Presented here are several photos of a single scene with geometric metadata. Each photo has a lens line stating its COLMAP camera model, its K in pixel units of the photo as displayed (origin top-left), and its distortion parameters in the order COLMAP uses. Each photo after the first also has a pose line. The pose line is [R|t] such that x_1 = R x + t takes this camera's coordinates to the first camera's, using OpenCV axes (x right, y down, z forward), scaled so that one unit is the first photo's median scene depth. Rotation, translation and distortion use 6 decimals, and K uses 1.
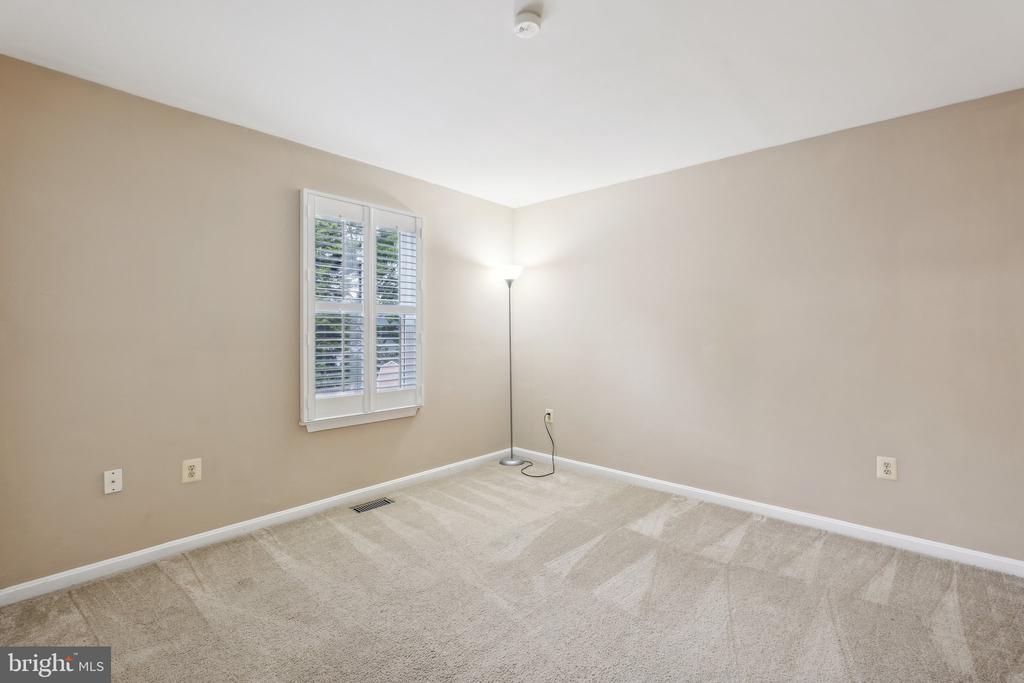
lens RADIAL K [[456.4, 0, 513.2], [0, 456.4, 340.4], [0, 0, 1]] dist [-0.004924, 0.000856]
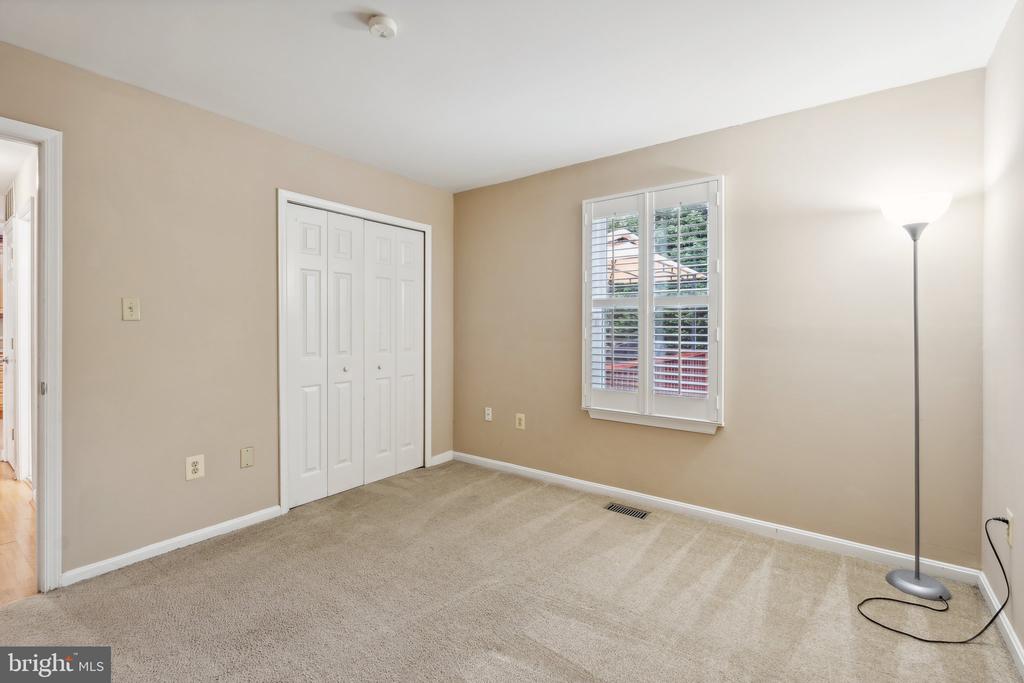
lens RADIAL K [[456.4, 0, 513.0], [0, 456.4, 331.2], [0, 0, 1]] dist [-0.004924, 0.000856]
pose [[0.090135, 0.008299, -0.995895, 0.636315], [-0.019414, 0.999790, 0.006575, -0.012707], [0.995740, 0.018742, 0.090277, 0.704128]]
